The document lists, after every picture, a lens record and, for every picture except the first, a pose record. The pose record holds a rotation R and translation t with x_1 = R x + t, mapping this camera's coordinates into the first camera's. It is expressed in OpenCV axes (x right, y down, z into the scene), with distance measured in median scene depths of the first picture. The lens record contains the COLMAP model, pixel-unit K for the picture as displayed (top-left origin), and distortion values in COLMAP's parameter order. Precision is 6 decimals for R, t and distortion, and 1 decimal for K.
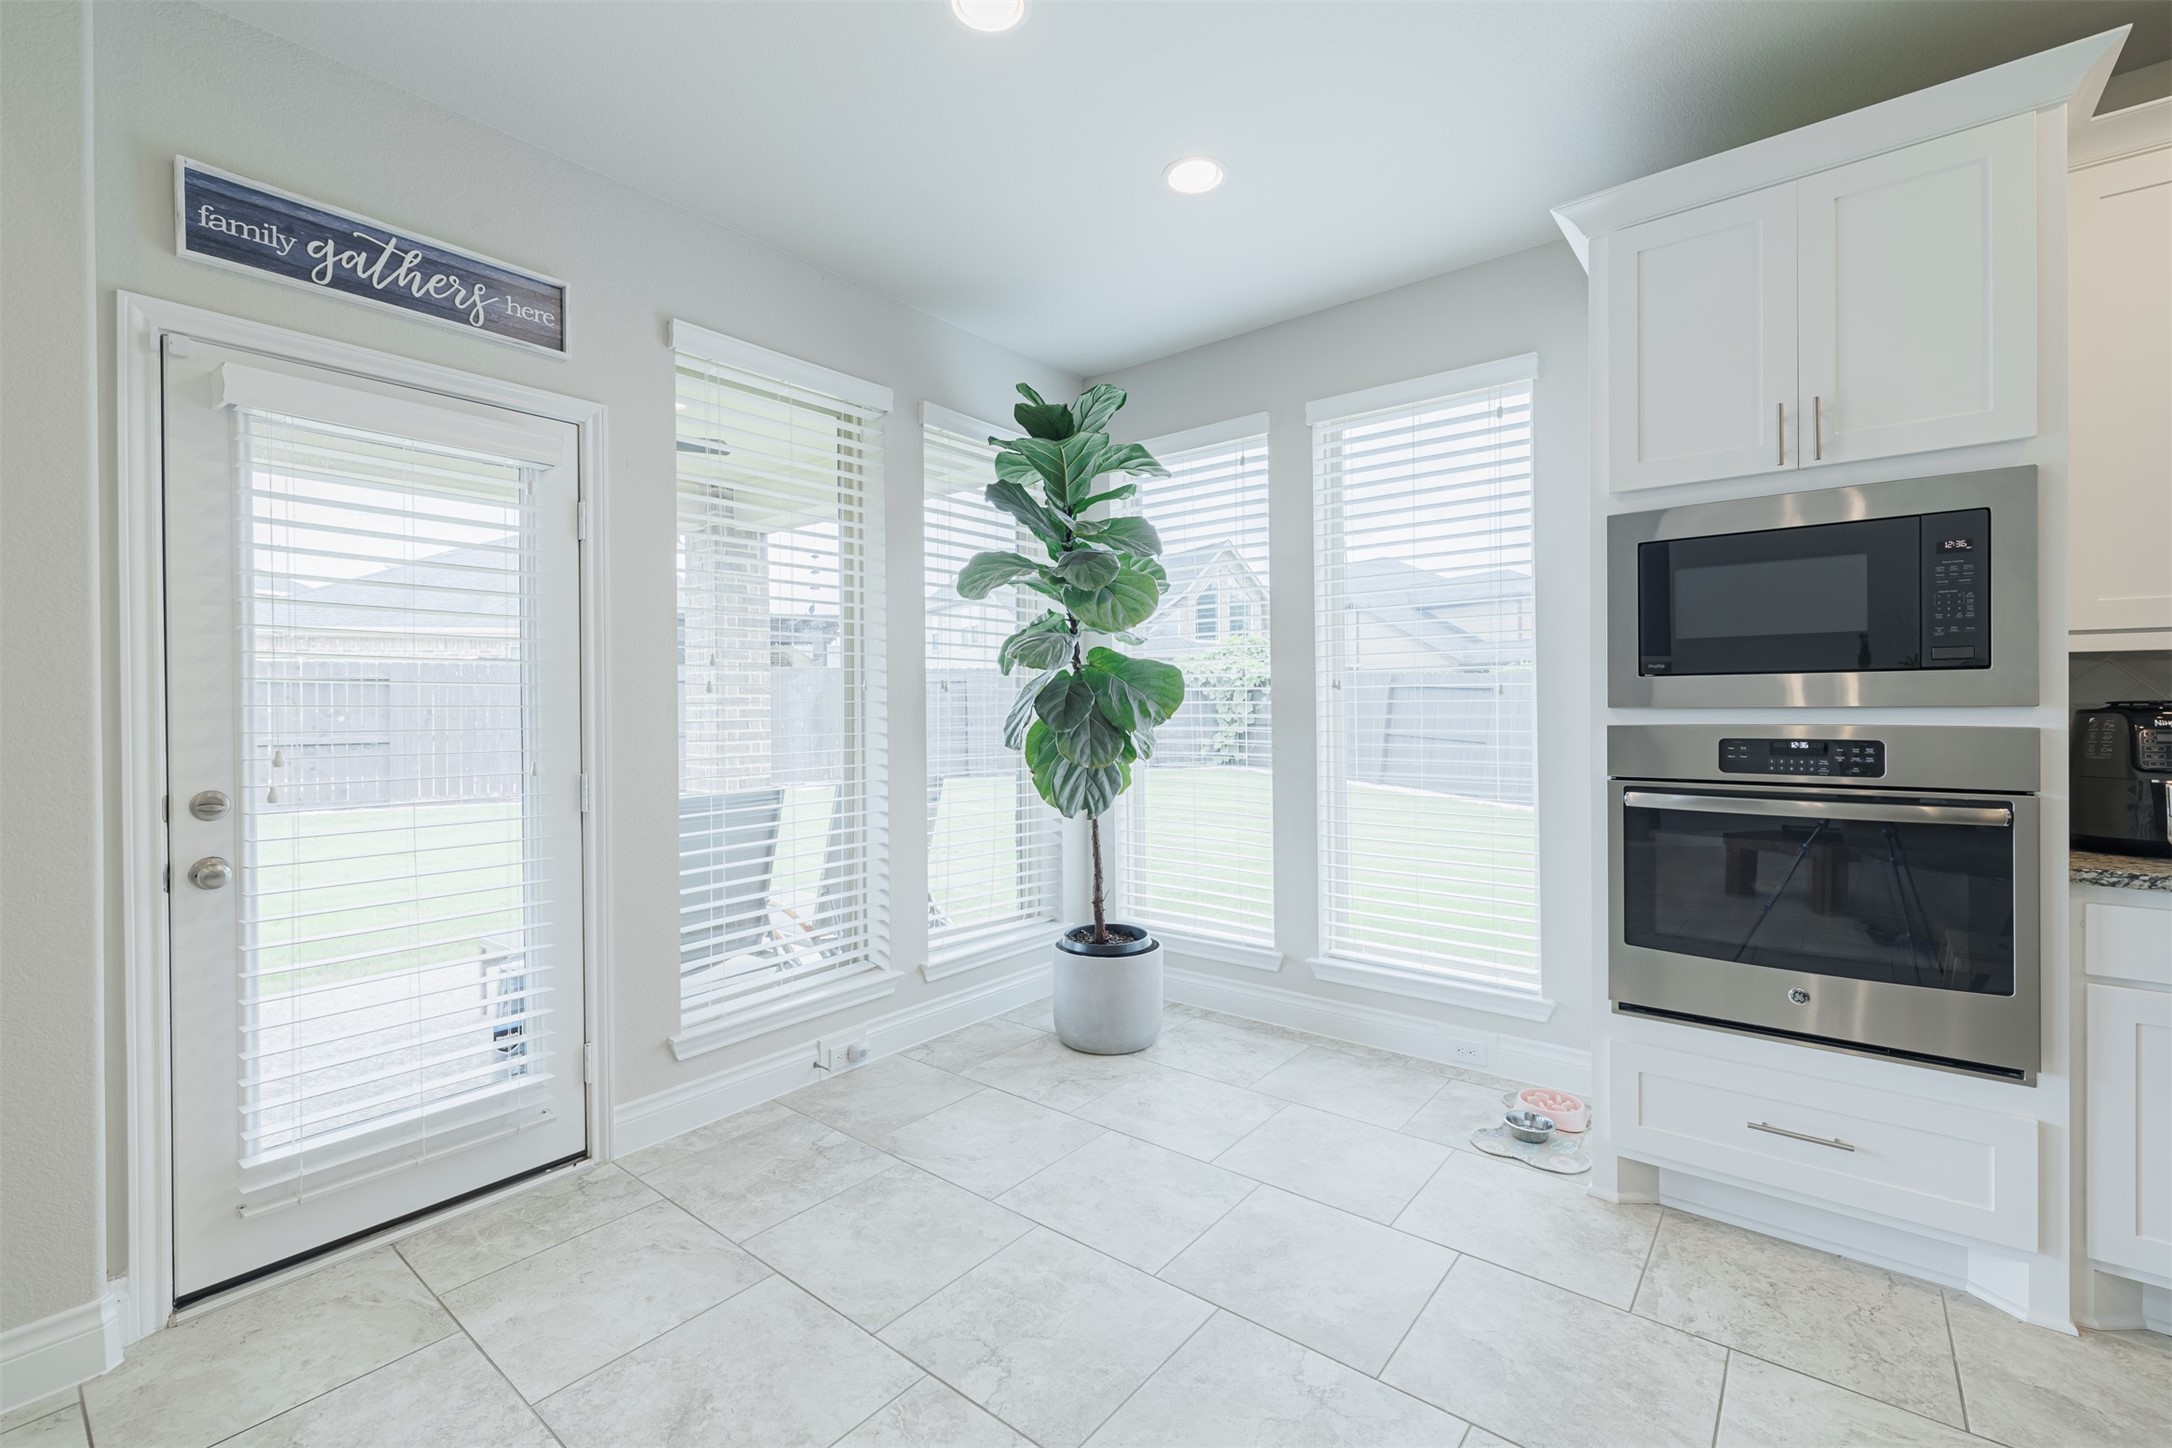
lens RADIAL K [[926.2, 0, 1075.9], [0, 926.2, 707.8], [0, 0, 1]] dist [-0.000191, 0.000600]
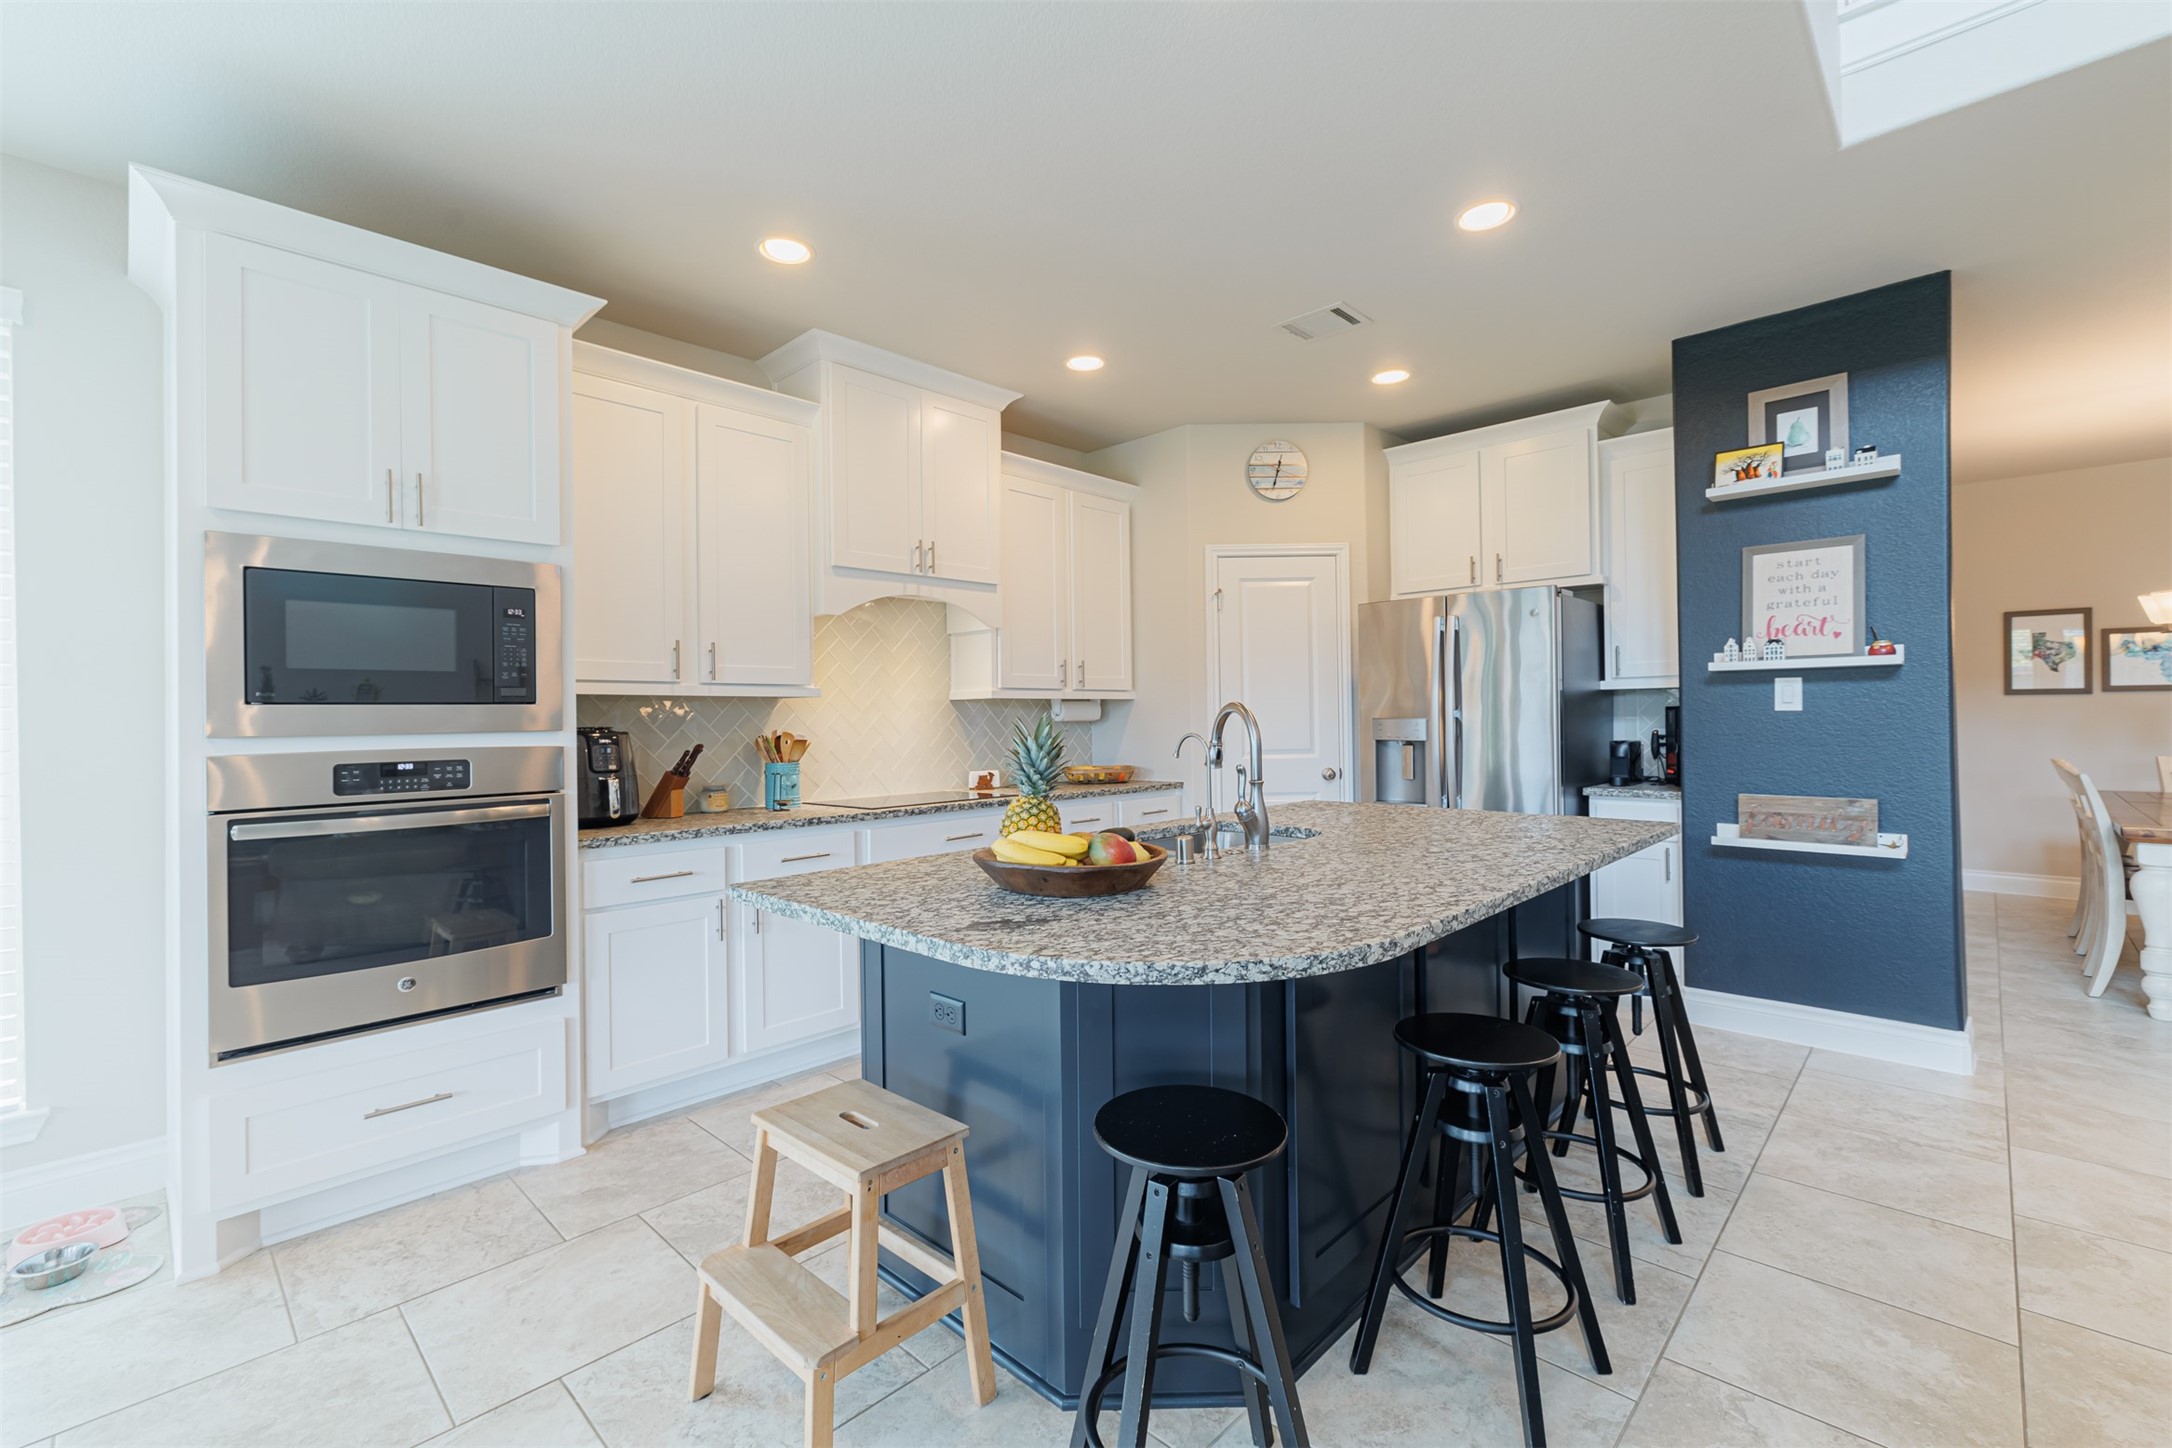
lens RADIAL K [[926.2, 0, 1075.9], [0, 926.2, 707.8], [0, 0, 1]] dist [-0.000191, 0.000600]
pose [[0.093934, 0.017383, 0.995427, -0.302757], [0.017779, 0.999659, -0.019135, 0.003860], [-0.995420, 0.019495, 0.093592, 0.055991]]
